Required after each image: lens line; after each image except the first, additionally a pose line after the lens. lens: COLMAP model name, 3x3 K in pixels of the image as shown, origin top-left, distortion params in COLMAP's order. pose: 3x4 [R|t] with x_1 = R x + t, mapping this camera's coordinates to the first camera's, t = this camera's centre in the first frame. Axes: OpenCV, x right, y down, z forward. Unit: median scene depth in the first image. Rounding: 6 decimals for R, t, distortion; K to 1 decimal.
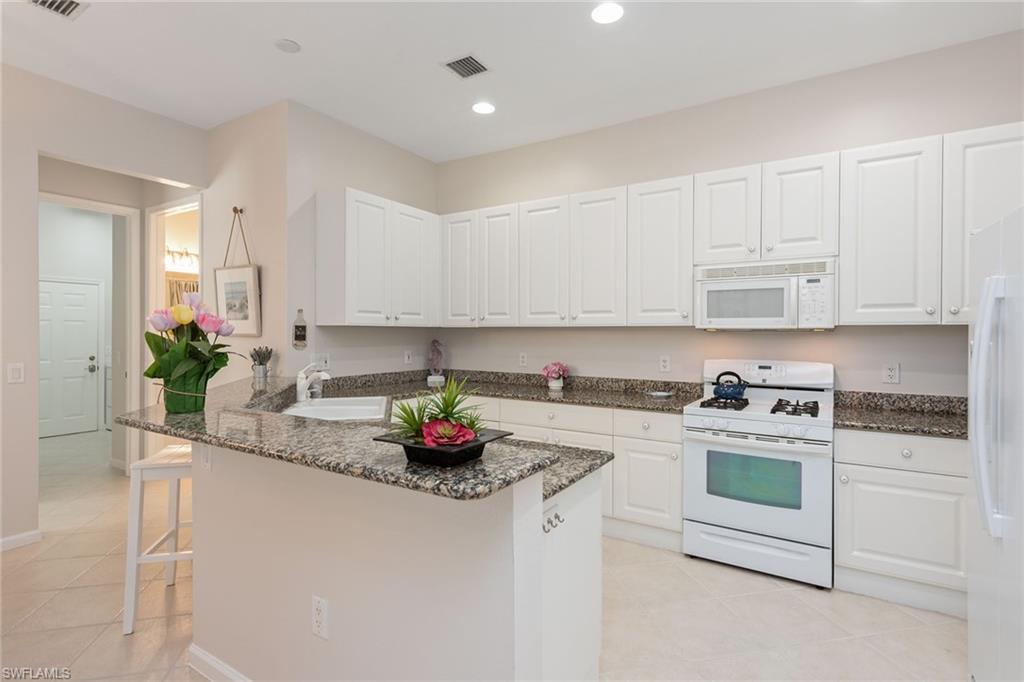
lens RADIAL K [[507.5, 0, 519.9], [0, 507.5, 338.0], [0, 0, 1]] dist [0.000161, 0.000324]
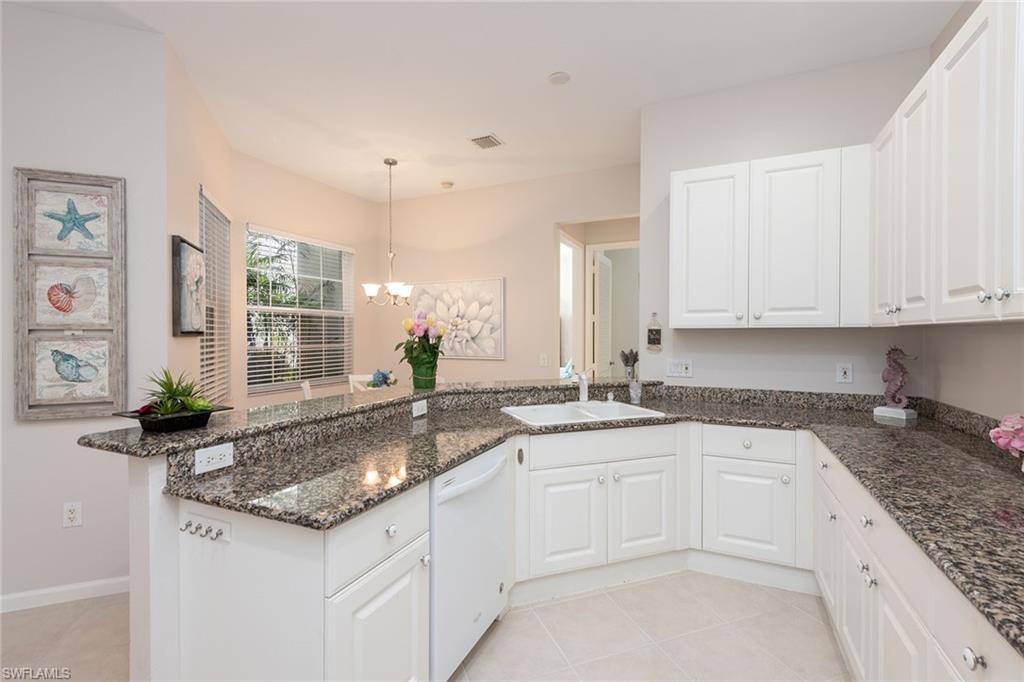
lens RADIAL K [[459.8, 0, 512.7], [0, 459.8, 337.8], [0, 0, 1]] dist [-0.000014, -0.000450]
pose [[0.122662, -0.000990, -0.992448, 0.415366], [-0.011525, 0.999931, -0.002422, -0.002449], [0.992382, 0.011735, 0.122642, 0.613728]]
